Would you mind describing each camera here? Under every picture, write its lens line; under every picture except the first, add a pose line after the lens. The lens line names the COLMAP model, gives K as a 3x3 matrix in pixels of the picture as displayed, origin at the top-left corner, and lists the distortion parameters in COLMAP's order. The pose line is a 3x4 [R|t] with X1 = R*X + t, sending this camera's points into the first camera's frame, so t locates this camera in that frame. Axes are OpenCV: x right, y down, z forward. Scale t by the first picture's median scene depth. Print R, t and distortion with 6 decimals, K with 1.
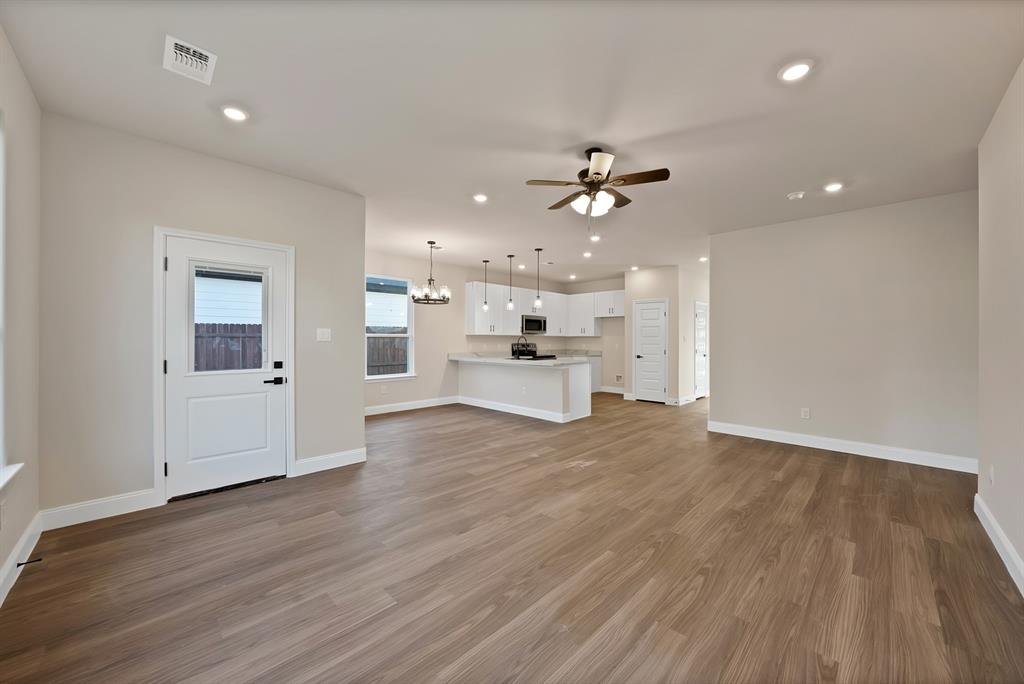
lens RADIAL K [[369.3, 0, 498.5], [0, 369.3, 339.5], [0, 0, 1]] dist [-0.019794, 0.000053]
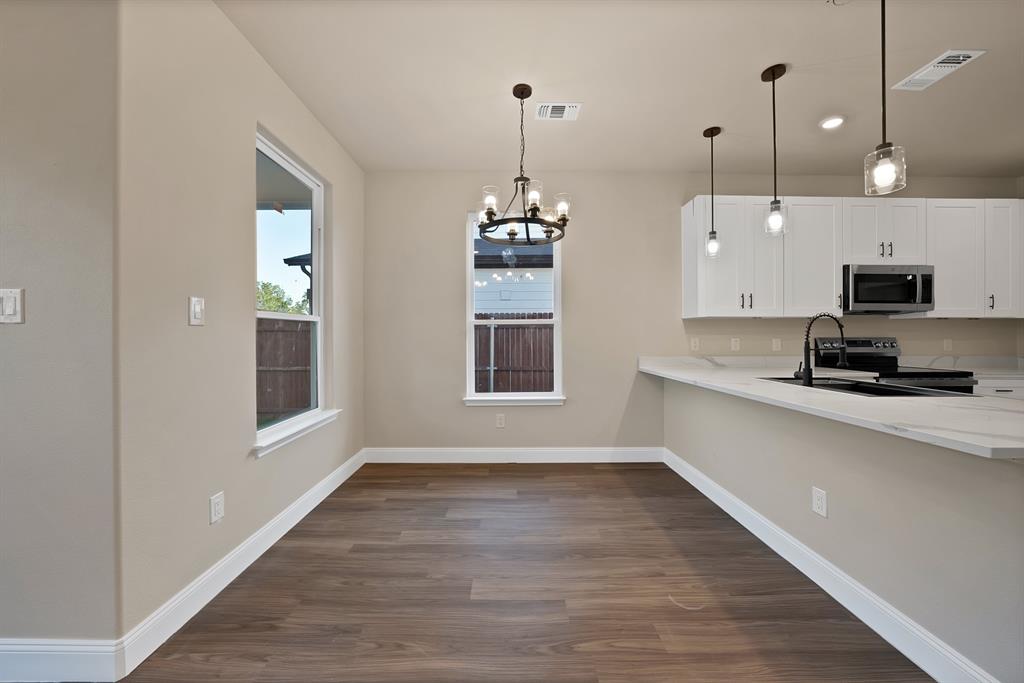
lens RADIAL K [[363.2, 0, 512.2], [0, 363.2, 337.9], [0, 0, 1]] dist [-0.017629, 0.000097]
pose [[0.736598, 0.000973, -0.676331, 0.097185], [0.005029, 0.999963, 0.006916, 0.011068], [0.676313, -0.008495, 0.736566, 0.756604]]
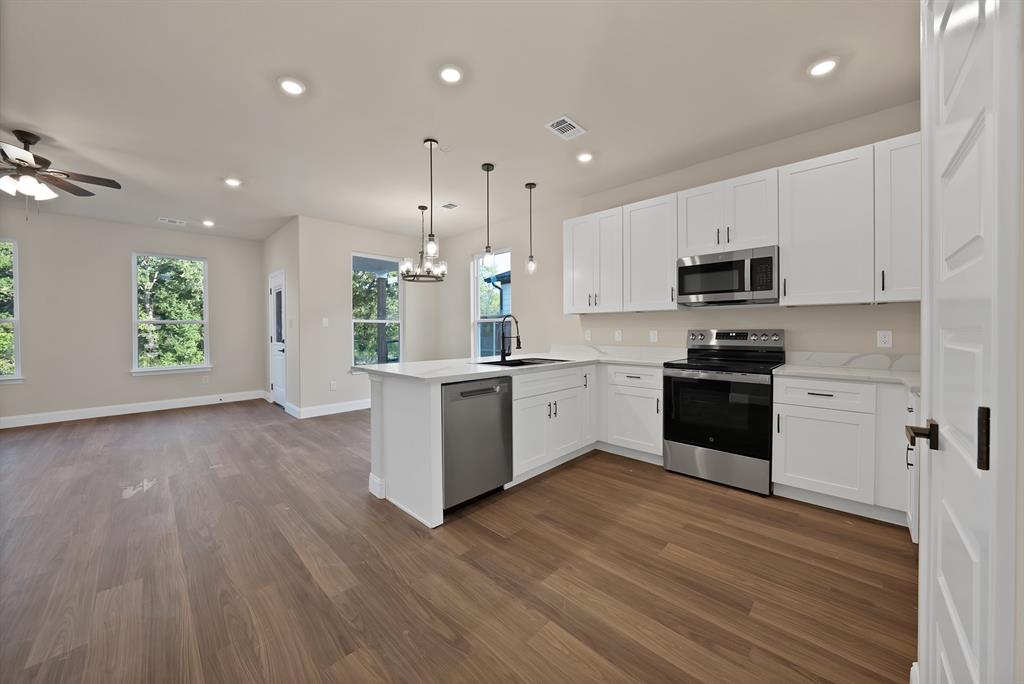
lens RADIAL K [[366.9, 0, 512.6], [0, 366.9, 335.1], [0, 0, 1]] dist [-0.030652, 0.006254]
pose [[0.051047, 0.012863, -0.998613, 0.719363], [0.009026, 0.999870, 0.013341, 0.016032], [0.998655, -0.009694, 0.050924, 1.263938]]
